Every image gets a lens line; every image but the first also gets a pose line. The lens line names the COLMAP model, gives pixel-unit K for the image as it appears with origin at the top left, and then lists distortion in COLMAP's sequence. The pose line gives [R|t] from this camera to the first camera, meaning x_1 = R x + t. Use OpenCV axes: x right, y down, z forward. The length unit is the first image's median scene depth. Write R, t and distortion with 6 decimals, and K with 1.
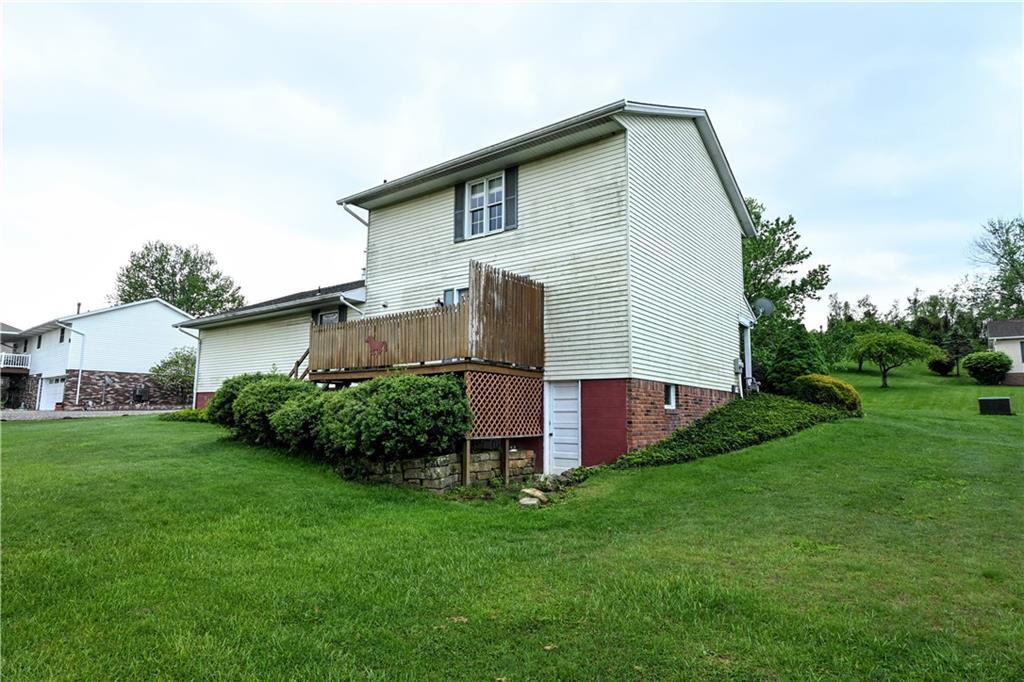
lens RADIAL K [[559.8, 0, 512.4], [0, 559.8, 337.6], [0, 0, 1]] dist [0.003378, 0.000155]
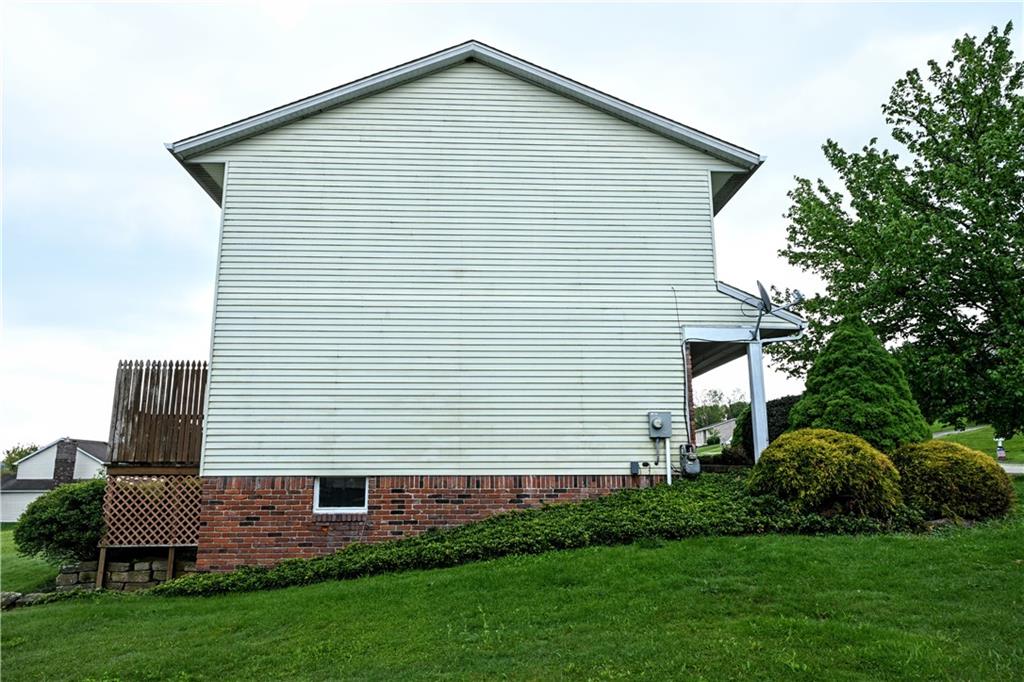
lens RADIAL K [[697.1, 0, 512.3], [0, 697.1, 336.2], [0, 0, 1]] dist [0.005778, -0.002479]
pose [[0.648372, -0.171641, -0.741723, 1.154840], [0.117121, 0.985145, -0.125590, 0.048318], [0.752261, -0.005442, 0.658843, 0.633976]]
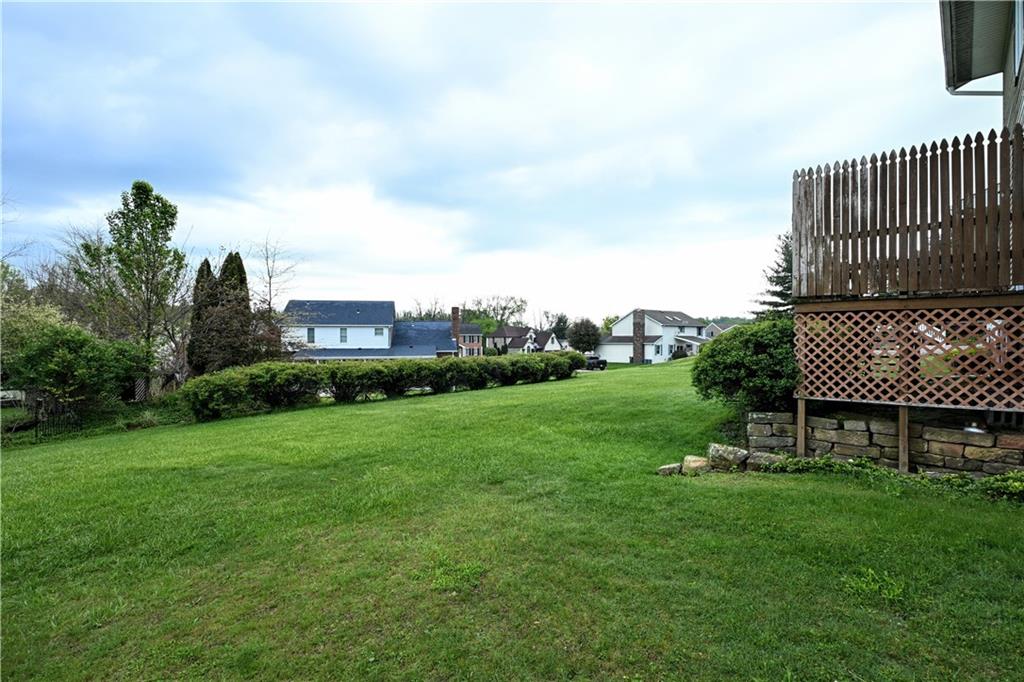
lens RADIAL K [[515.3, 0, 512.7], [0, 515.3, 341.7], [0, 0, 1]] dist [-0.003116, -0.000093]
pose [[-0.078073, -0.011535, -0.996881, 0.595880], [0.136659, 0.990370, -0.022162, 0.052007], [0.987537, -0.137963, -0.075745, 0.565370]]
